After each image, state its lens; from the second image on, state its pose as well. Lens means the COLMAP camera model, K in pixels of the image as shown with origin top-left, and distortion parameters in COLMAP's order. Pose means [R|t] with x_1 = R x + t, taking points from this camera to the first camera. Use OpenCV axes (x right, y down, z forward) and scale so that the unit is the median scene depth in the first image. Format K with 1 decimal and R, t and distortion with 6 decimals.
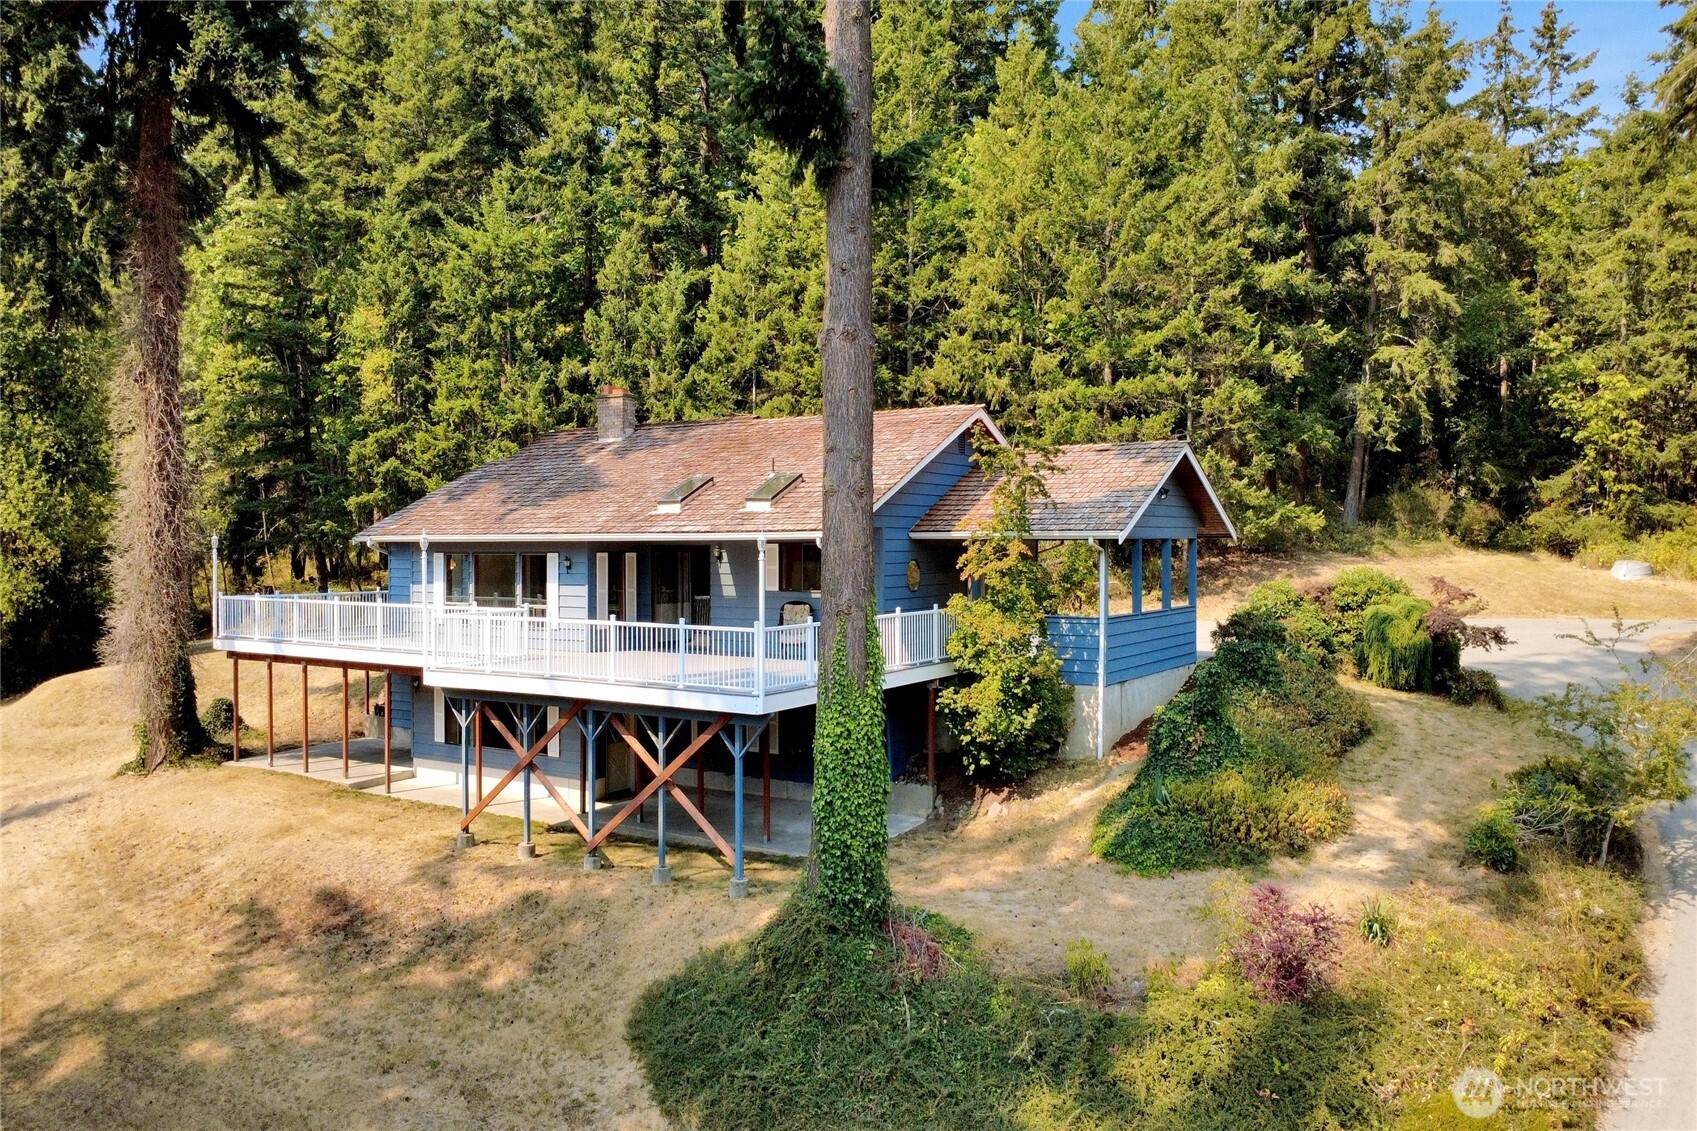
lens RADIAL K [[1219.3, 0, 848.1], [0, 1219.3, 568.8], [0, 0, 1]] dist [0.005101, 0.004702]
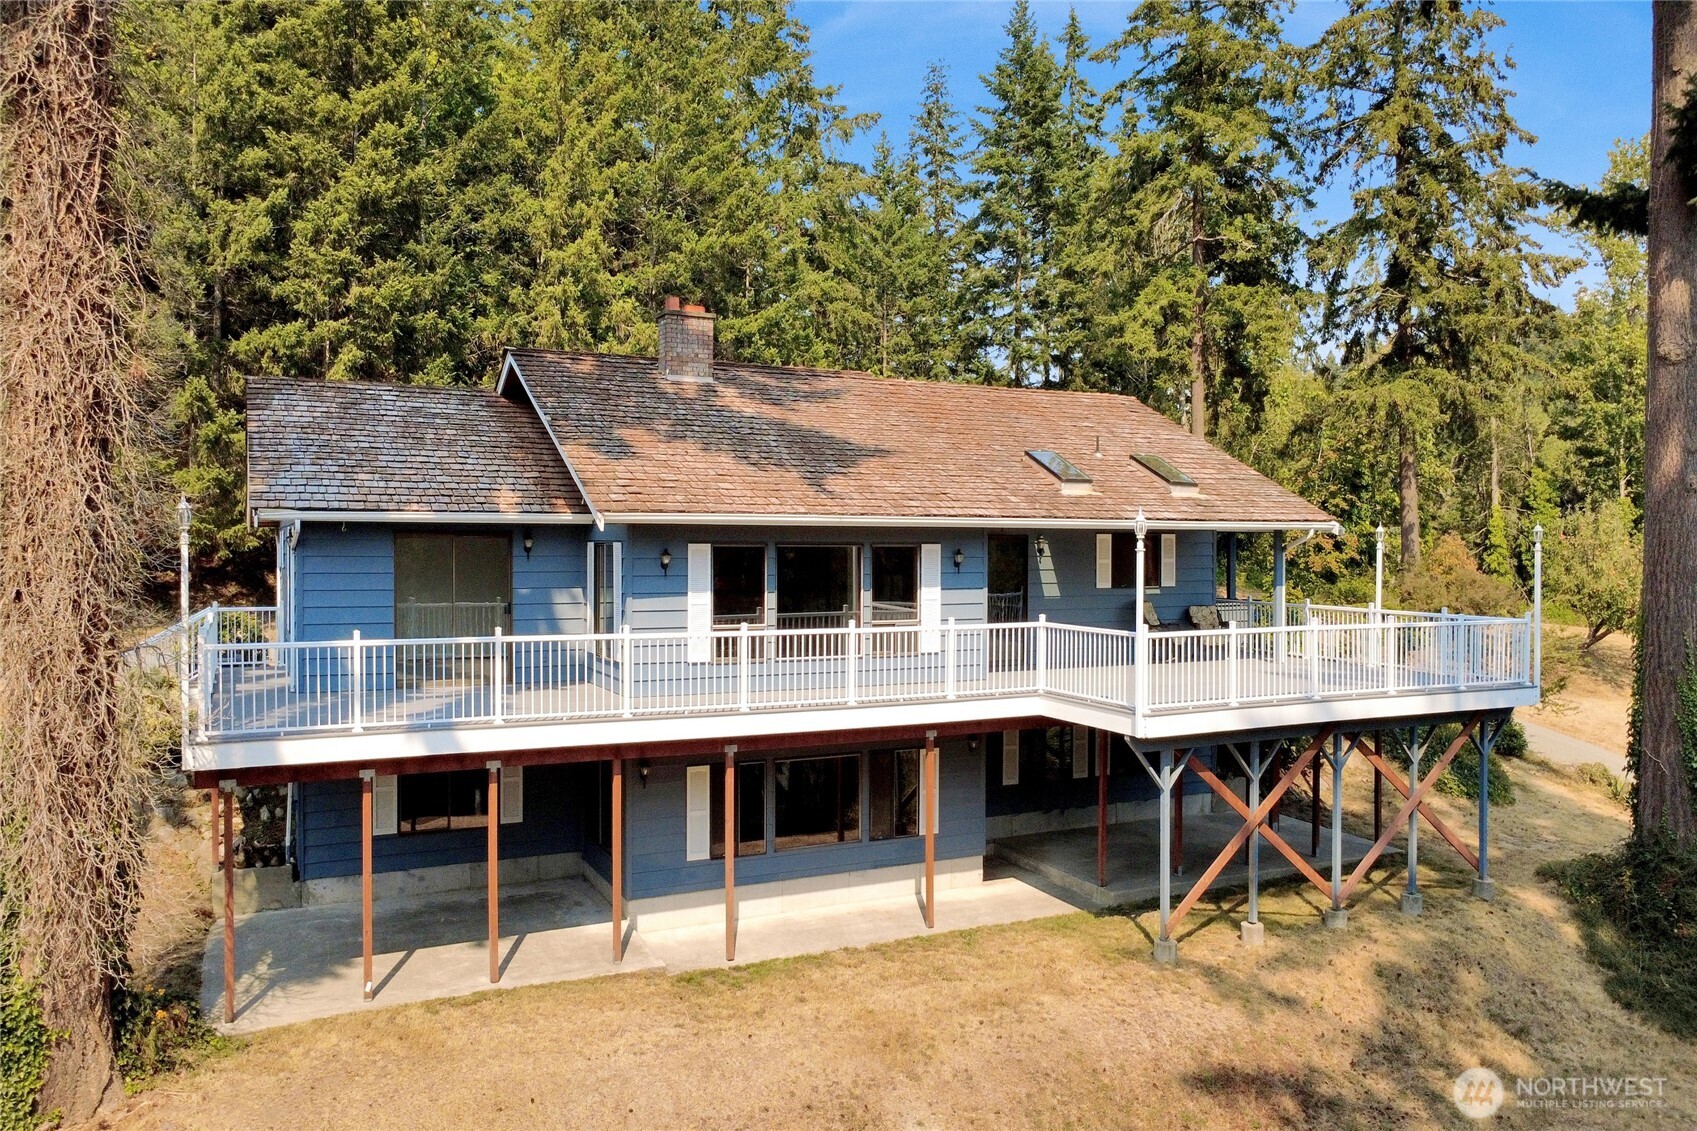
lens RADIAL K [[1219.3, 0, 846.8], [0, 1219.3, 557.7], [0, 0, 1]] dist [0.005101, 0.004702]
pose [[0.522934, -0.008107, 0.852335, -0.878000], [0.011086, 0.999935, 0.002709, -0.007587], [-0.852301, 0.008032, 0.522990, 0.682505]]
